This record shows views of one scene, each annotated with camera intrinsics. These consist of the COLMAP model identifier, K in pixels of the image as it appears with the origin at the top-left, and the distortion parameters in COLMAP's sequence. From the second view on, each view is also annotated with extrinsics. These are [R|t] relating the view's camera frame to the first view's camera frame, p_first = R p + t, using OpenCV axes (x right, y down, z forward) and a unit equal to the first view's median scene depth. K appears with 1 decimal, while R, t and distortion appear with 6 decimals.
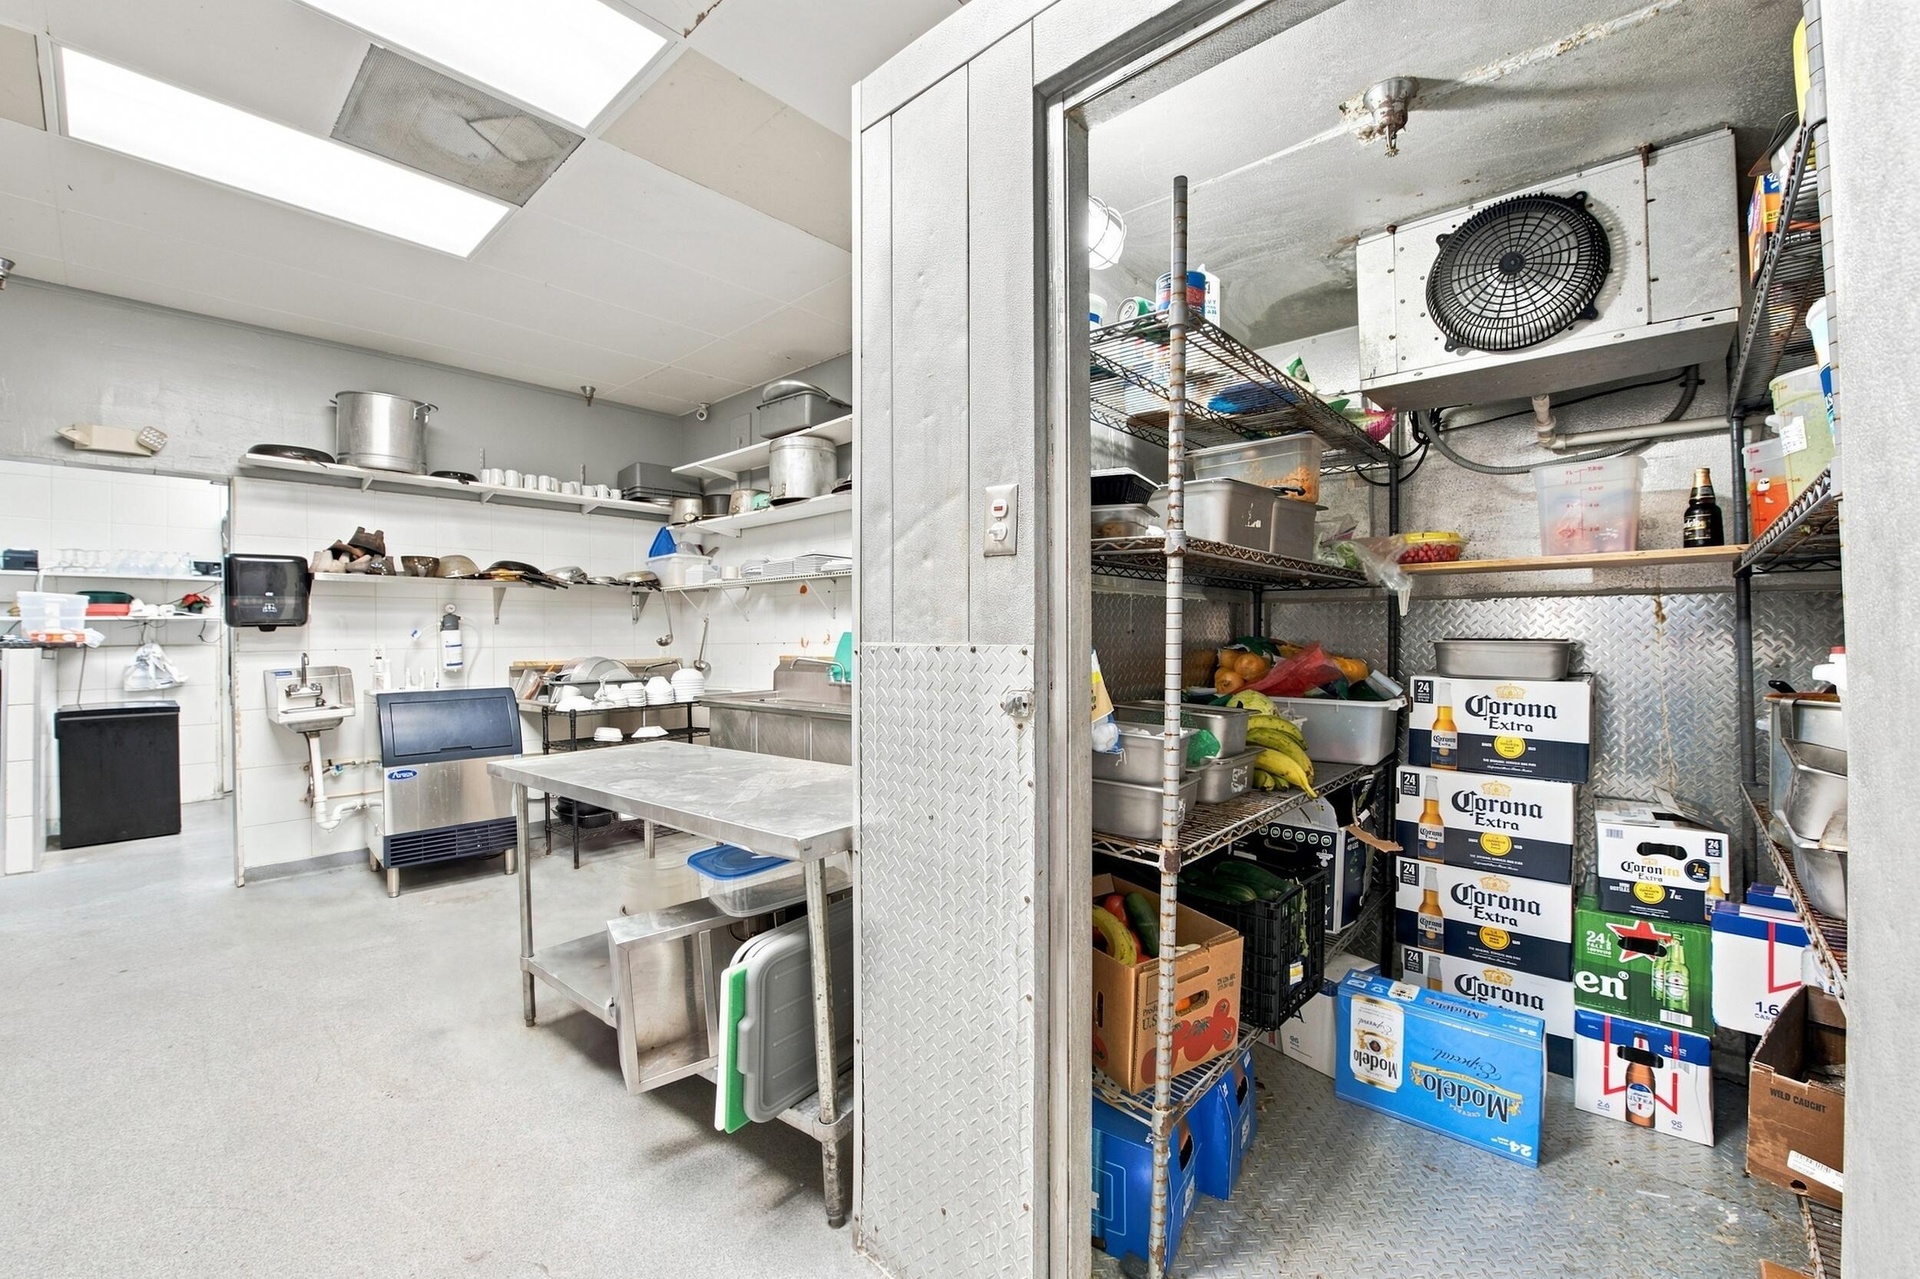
lens RADIAL K [[777.6, 0, 961.3], [0, 777.6, 636.4], [0, 0, 1]] dist [-0.018147, -0.000430]
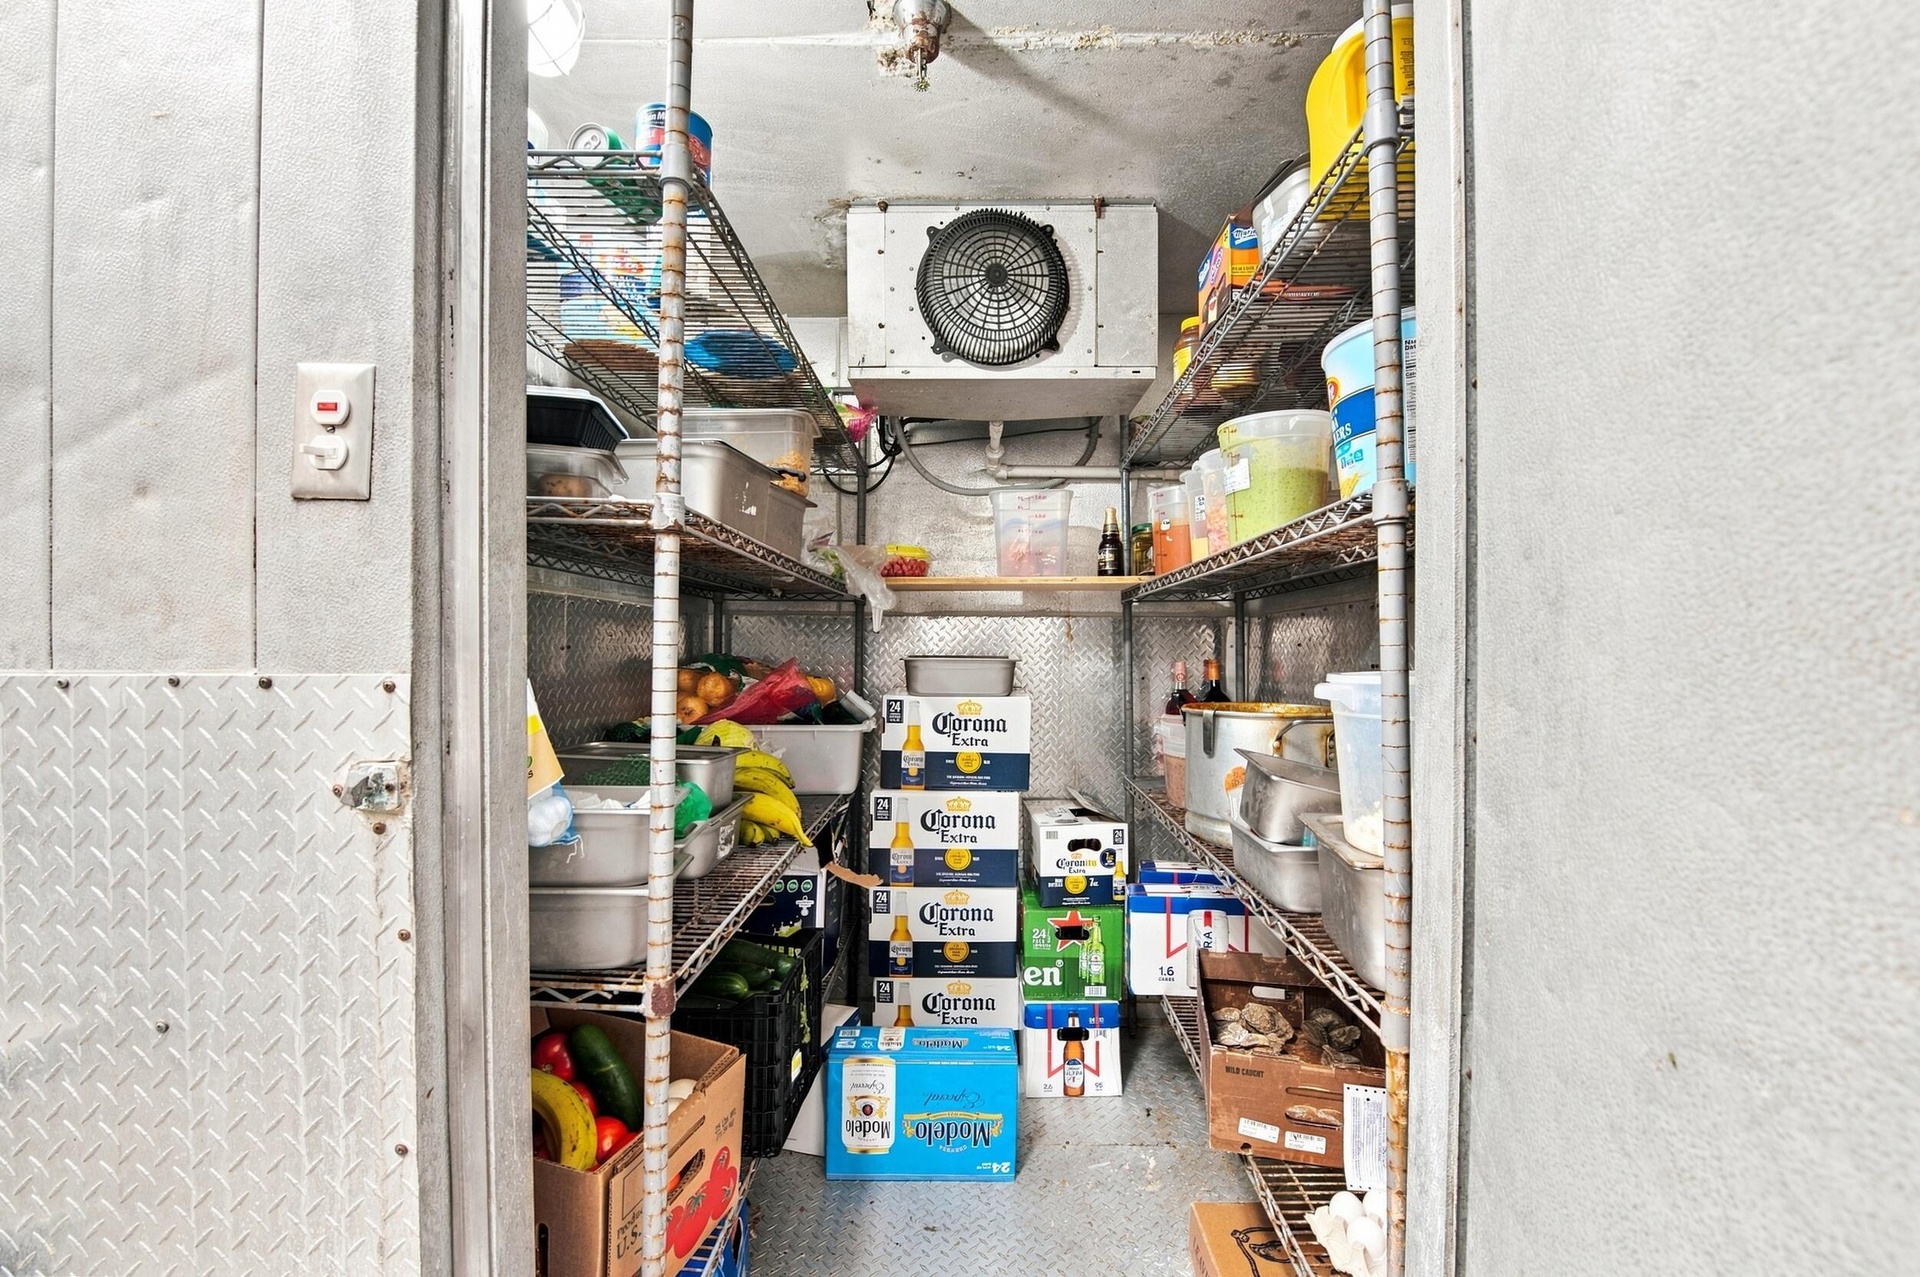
lens RADIAL K [[798.5, 0, 964.1], [0, 798.5, 656.5], [0, 0, 1]] dist [-0.017631, -0.000666]
pose [[0.756654, -0.002323, 0.653811, 0.017667], [-0.002024, 0.999981, 0.005895, -0.003154], [-0.653812, -0.005784, 0.756635, 0.232864]]
